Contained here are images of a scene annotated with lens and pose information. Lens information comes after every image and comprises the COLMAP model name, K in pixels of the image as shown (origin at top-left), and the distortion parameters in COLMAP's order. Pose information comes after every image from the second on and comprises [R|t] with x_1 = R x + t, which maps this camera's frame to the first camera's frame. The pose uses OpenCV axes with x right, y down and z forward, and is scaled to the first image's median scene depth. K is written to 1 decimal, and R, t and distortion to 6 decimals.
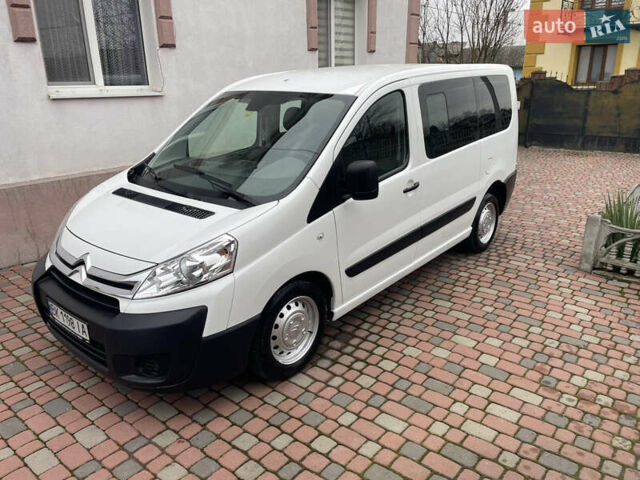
lens RADIAL K [[489.1, 0, 315.9], [0, 489.1, 236.8], [0, 0, 1]] dist [0.059749, -0.064824]
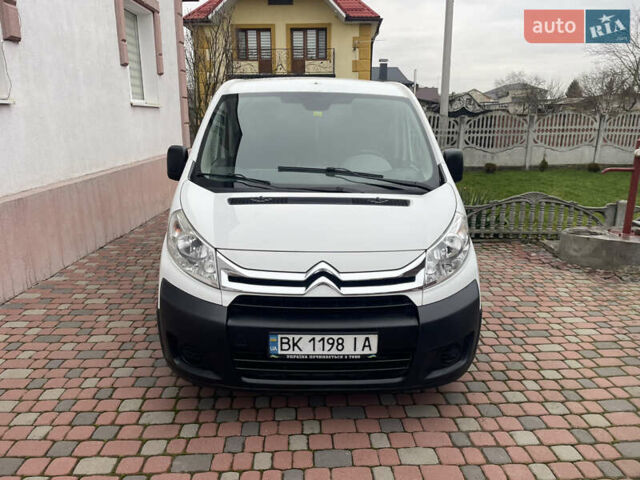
lens RADIAL K [[489.1, 0, 317.9], [0, 489.1, 241.1], [0, 0, 1]] dist [0.059749, -0.064824]
pose [[0.737671, -0.144963, 0.659414, -0.925035], [0.192918, 0.981215, -0.000107, -0.001677], [-0.647012, 0.127292, 0.751780, 0.346743]]
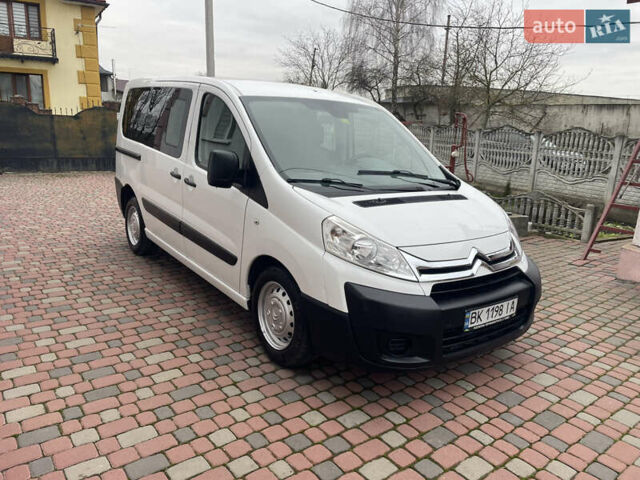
lens RADIAL K [[489.1, 0, 322.3], [0, 489.1, 240.0], [0, 0, 1]] dist [0.059749, -0.064824]
pose [[0.209770, -0.202312, 0.956591, -1.377813], [0.254348, 0.955967, 0.146404, -0.194064], [-0.944089, 0.212596, 0.251991, 0.951901]]
